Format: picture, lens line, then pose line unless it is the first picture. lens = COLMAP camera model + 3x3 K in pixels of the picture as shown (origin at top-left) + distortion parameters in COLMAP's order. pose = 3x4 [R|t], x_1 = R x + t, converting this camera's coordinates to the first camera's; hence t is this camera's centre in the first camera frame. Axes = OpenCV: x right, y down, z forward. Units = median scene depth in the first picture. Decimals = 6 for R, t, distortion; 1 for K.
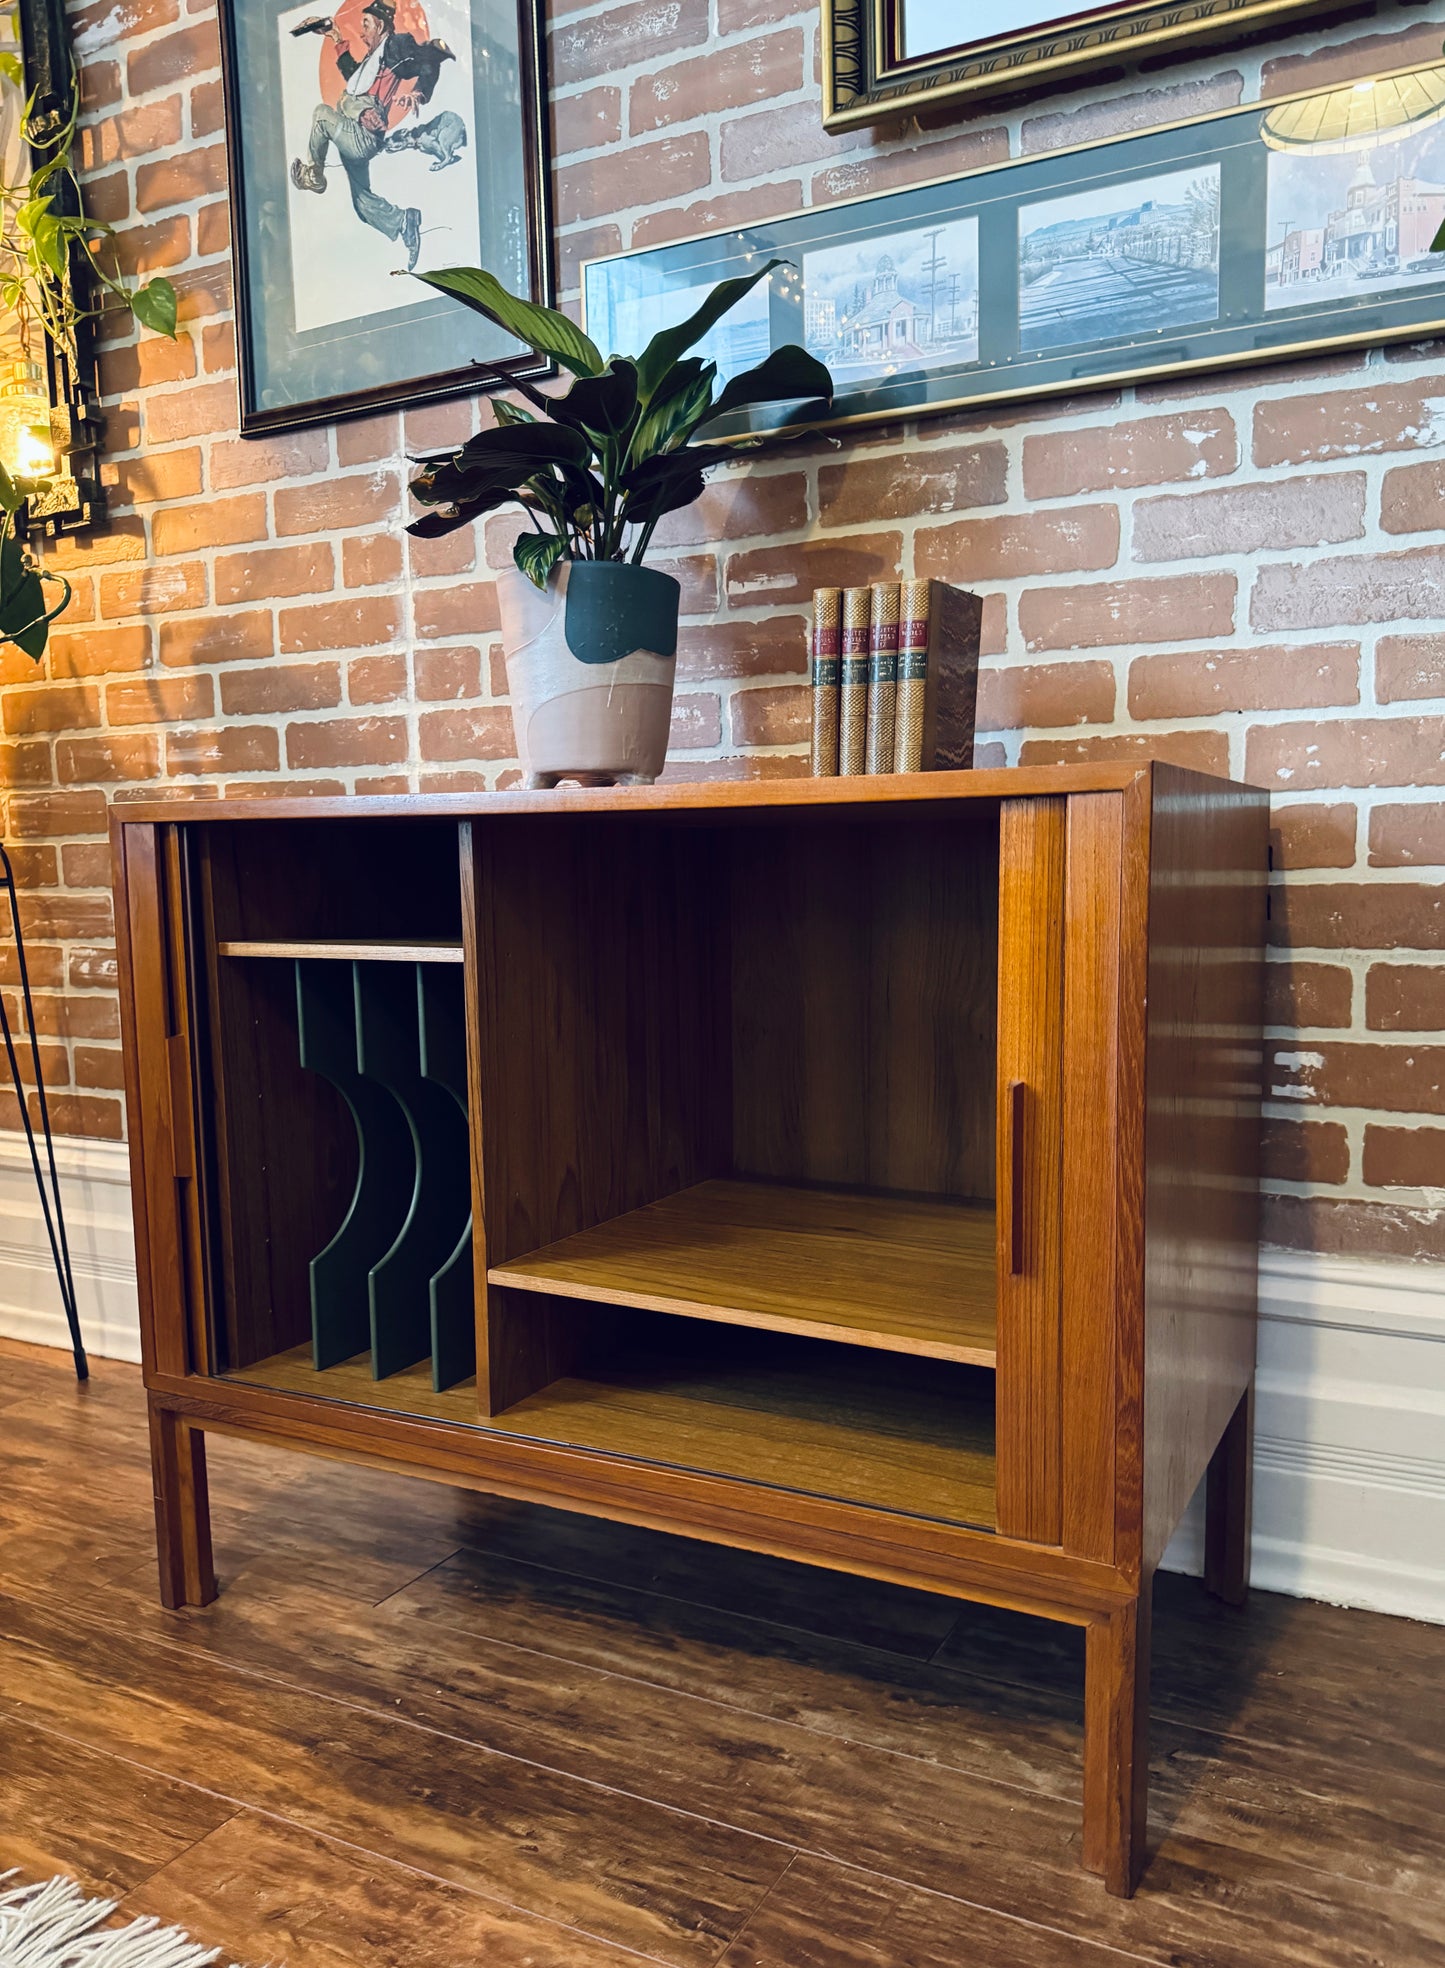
lens RADIAL K [[1475.4, 0, 761.7], [0, 1475.4, 1031.9], [0, 0, 1]] dist [0.004357, -0.011190]
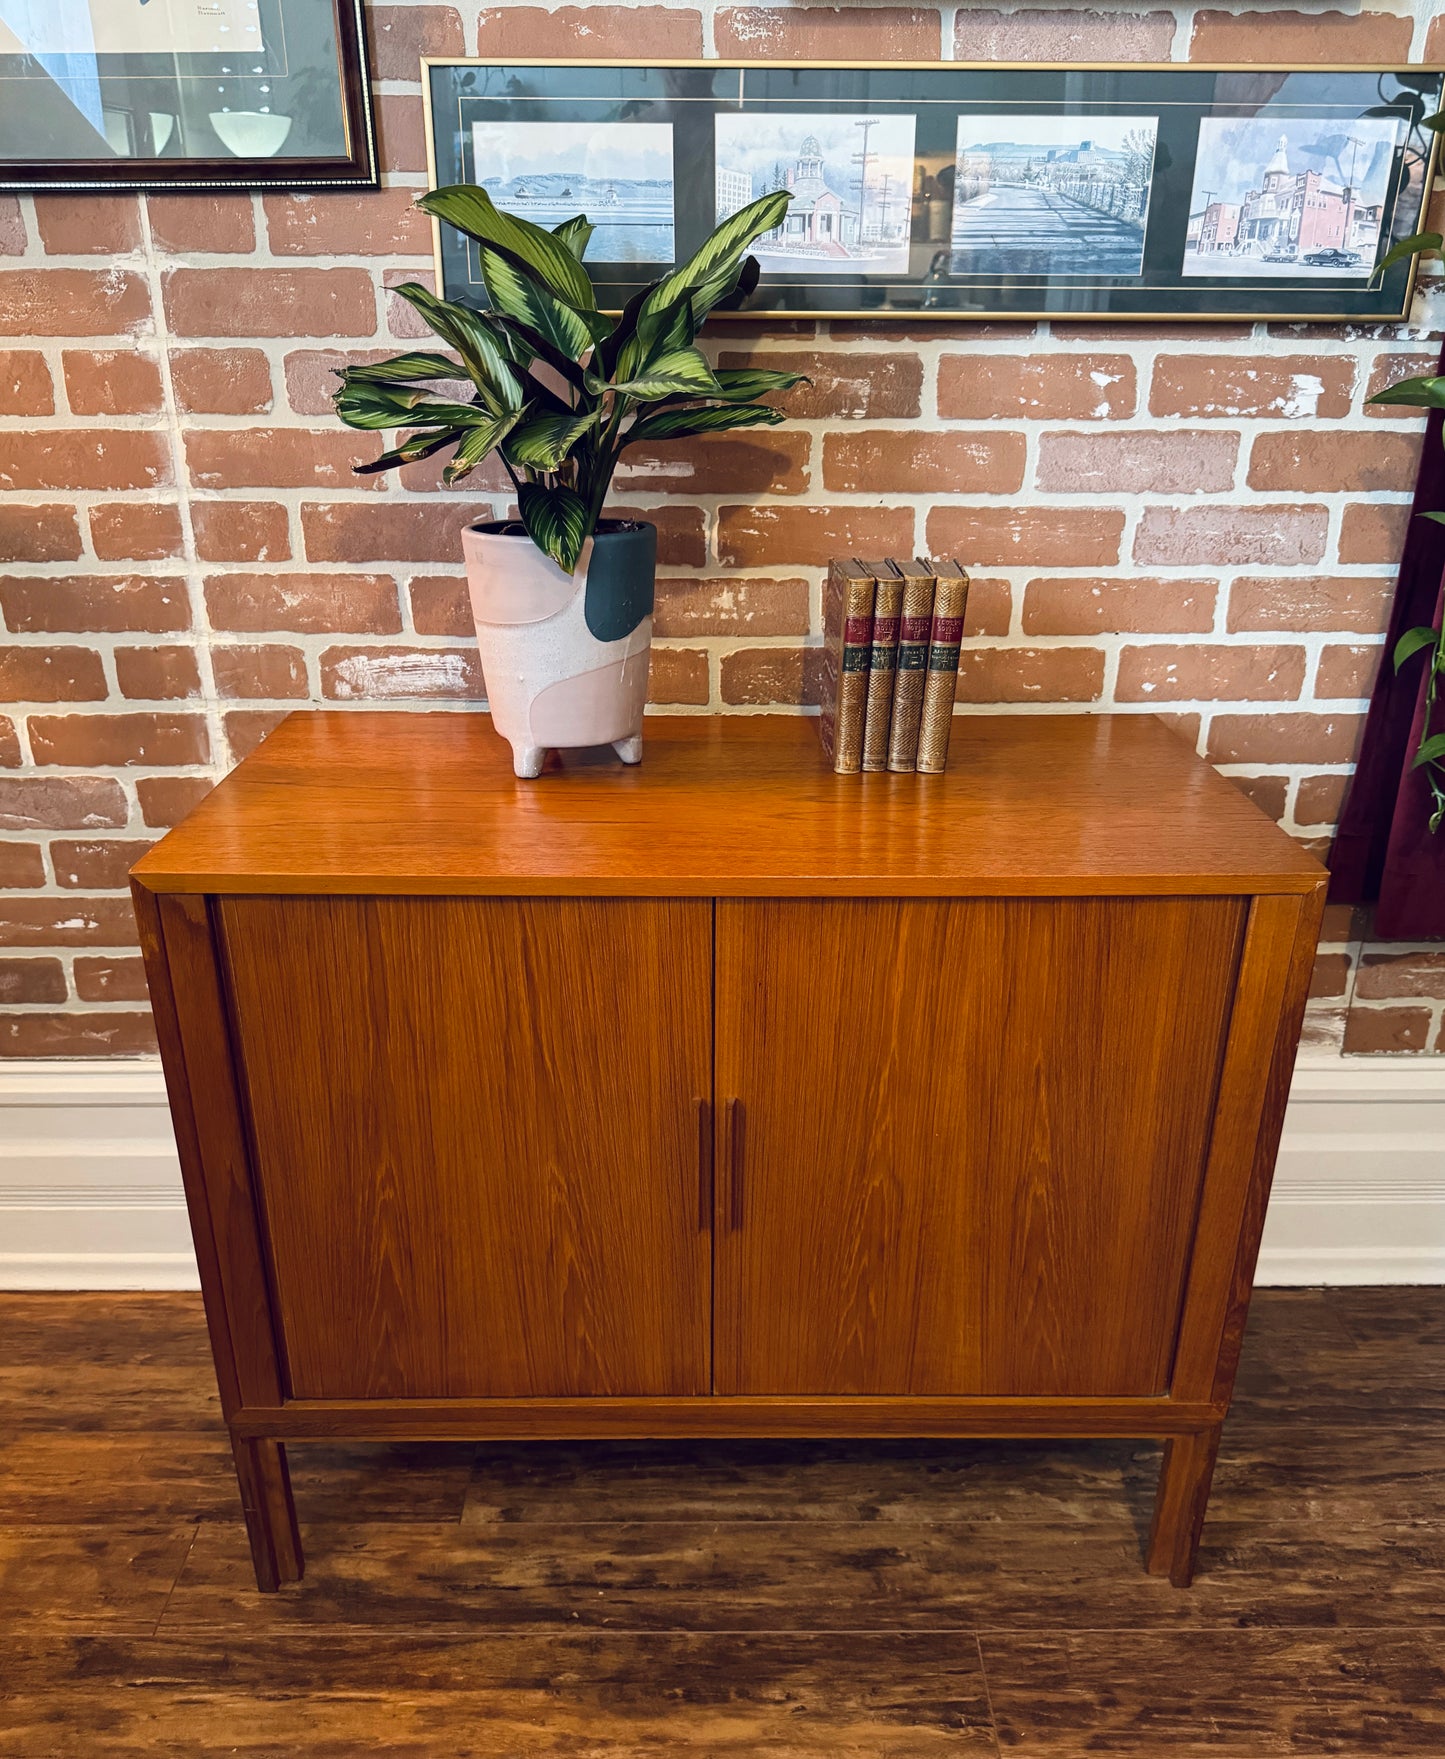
lens RADIAL K [[1450.1, 0, 725.6], [0, 1450.1, 966.8], [0, 0, 1]] dist [0.005453, -0.013868]
pose [[0.886230, -0.175316, 0.428790, -0.481887], [0.034425, 0.947986, 0.316446, -0.339021], [-0.461965, -0.265683, 0.846169, 0.109636]]
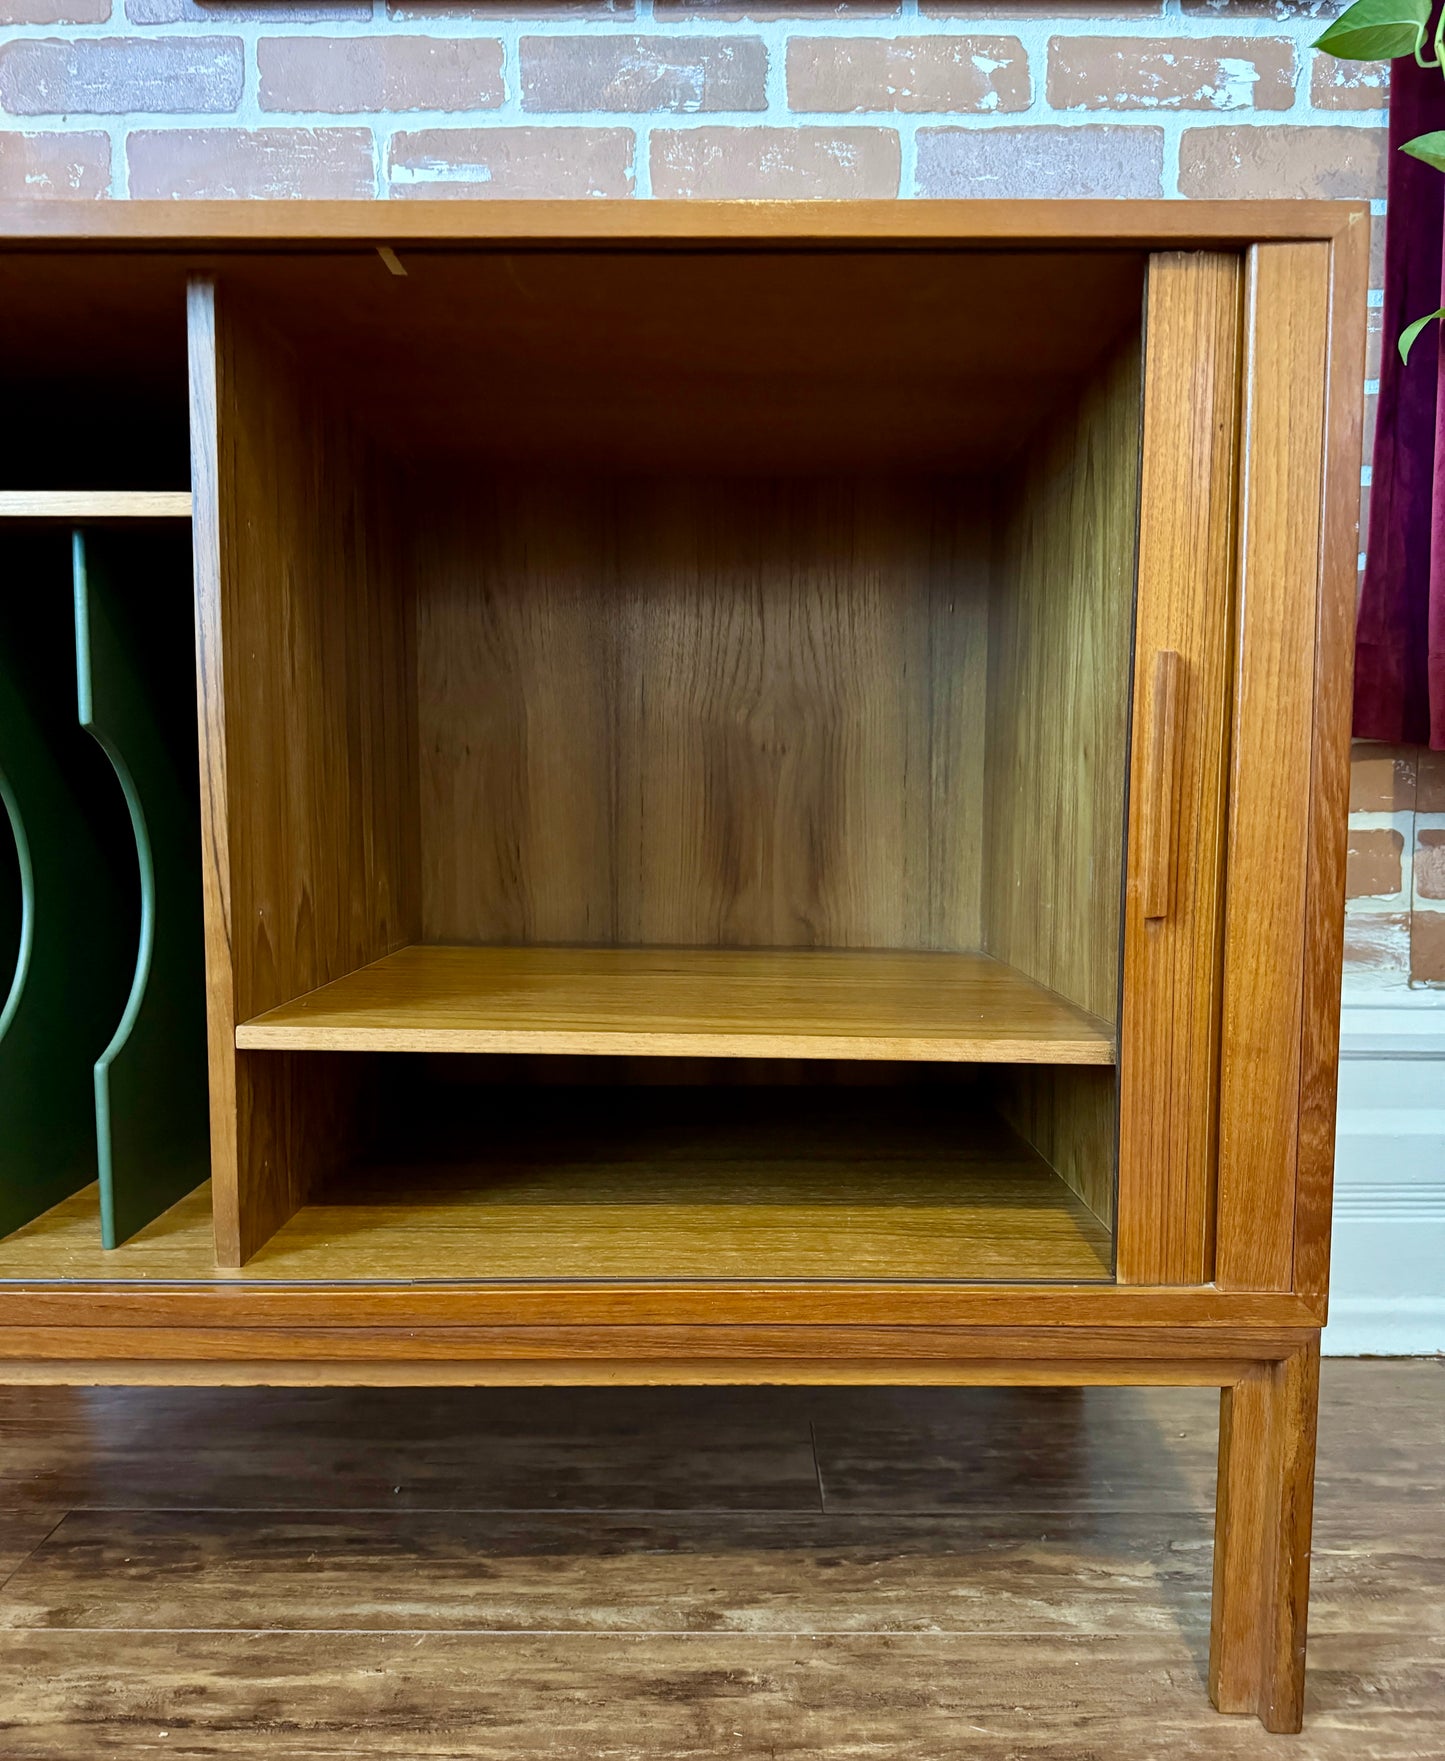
lens RADIAL K [[1380.2, 0, 721.2], [0, 1380.2, 914.3], [0, 0, 1]] dist [-0.003545, -0.006227]
pose [[0.891889, -0.024394, 0.451596, -0.235358], [0.037947, 0.999060, -0.020978, 0.120348], [-0.450659, 0.035847, 0.891976, 0.347143]]
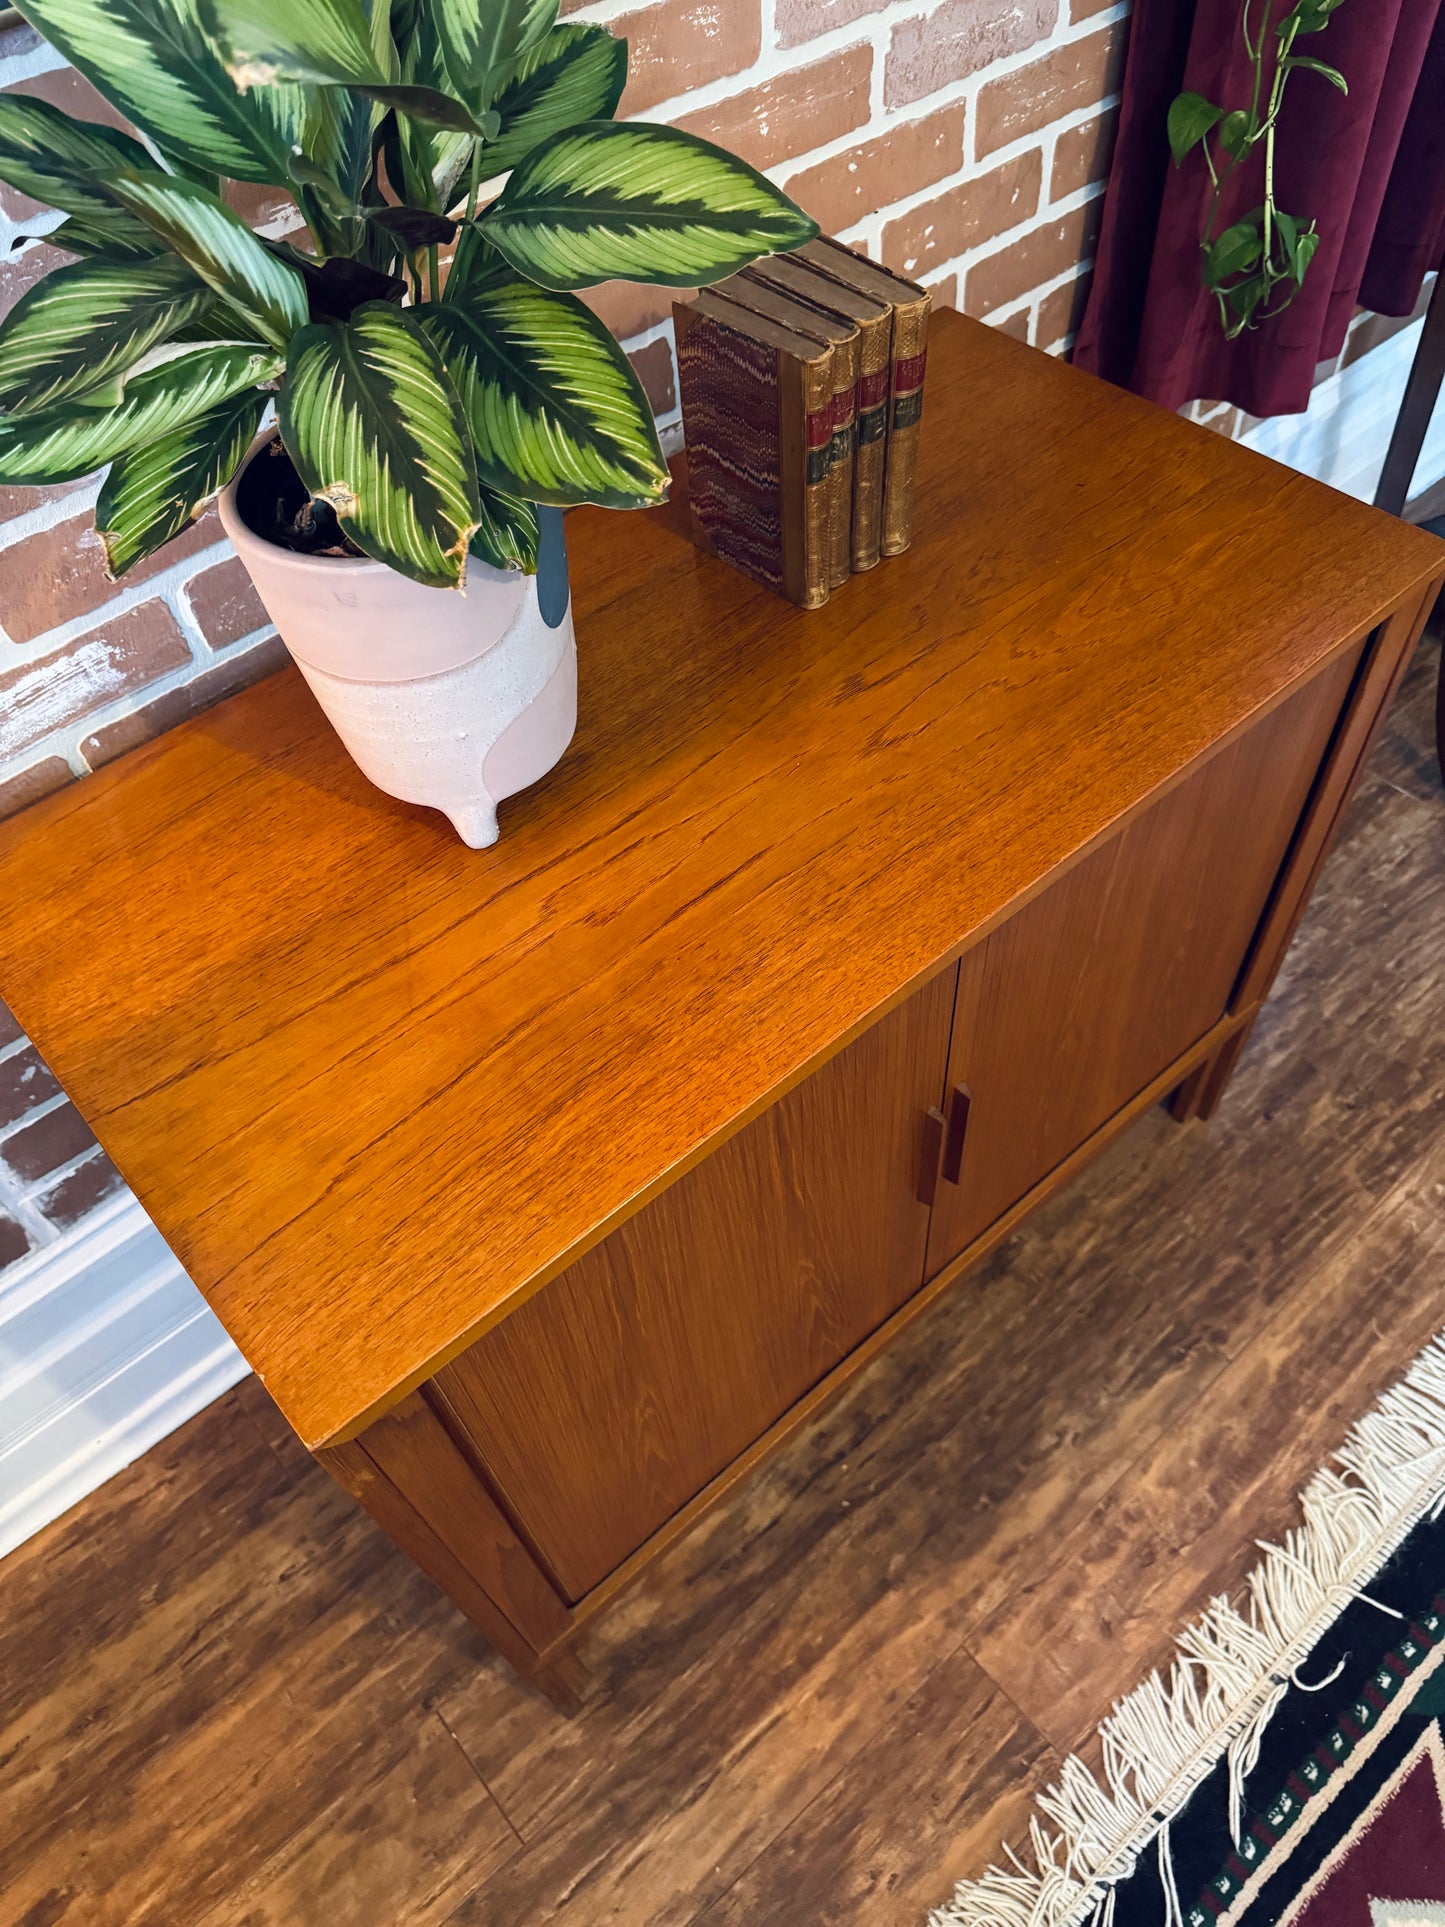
lens RADIAL K [[1382.2, 0, 722.6], [0, 1382.2, 968.2], [0, 0, 1]] dist [-0.002917, -0.006053]
pose [[0.378452, -0.746009, 0.547946, -0.499844], [0.164226, 0.636702, 0.753419, -0.565708], [-0.910936, -0.195146, 0.363475, 0.695450]]
